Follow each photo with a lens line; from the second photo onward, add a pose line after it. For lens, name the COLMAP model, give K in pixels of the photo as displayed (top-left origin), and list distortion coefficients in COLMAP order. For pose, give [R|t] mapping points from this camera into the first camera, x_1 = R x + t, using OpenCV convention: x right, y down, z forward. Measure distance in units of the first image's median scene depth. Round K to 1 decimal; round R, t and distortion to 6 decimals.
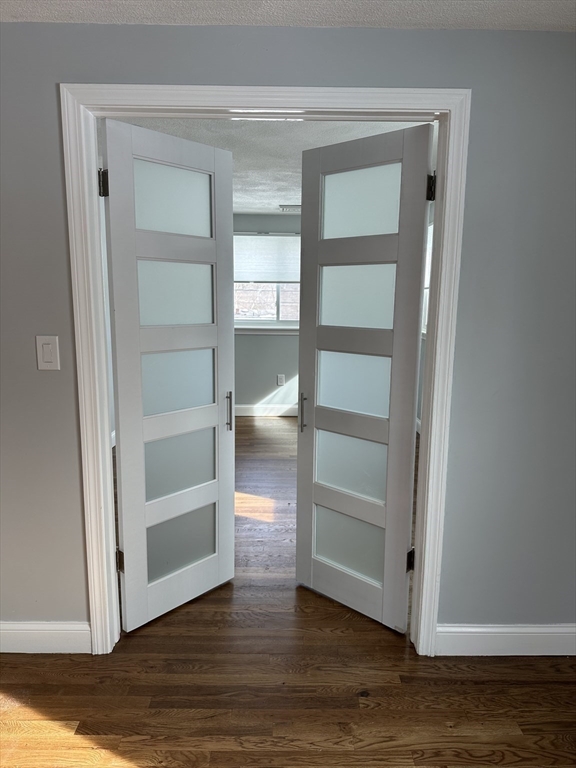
lens RADIAL K [[539.4, 0, 288.0], [0, 539.4, 384.0], [0, 0, 1]] dist [0.044833, -0.002977]
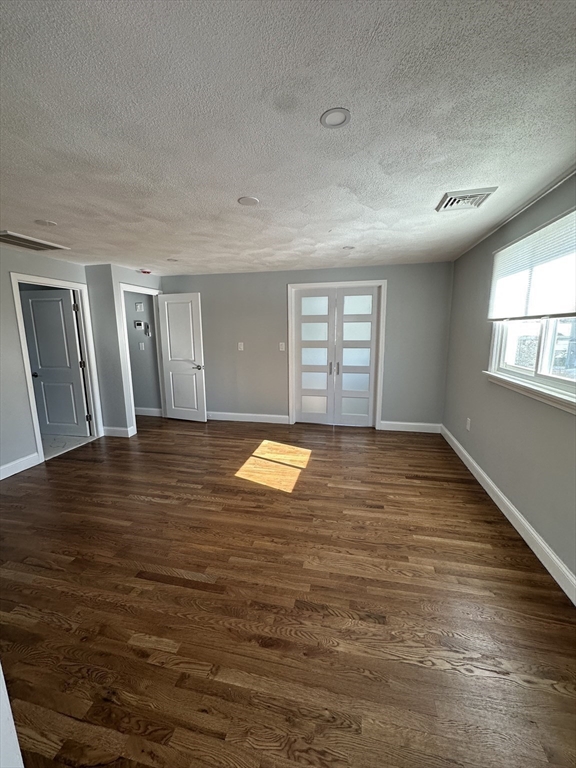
lens RADIAL K [[312.0, 0, 288.0], [0, 312.0, 384.0], [0, 0, 1]] dist [-0.000723, -0.000035]
pose [[0.970630, 0.023160, -0.239459, 0.170496], [-0.021141, 0.999716, 0.010997, 0.187166], [0.239646, -0.005612, 0.970844, -1.209960]]
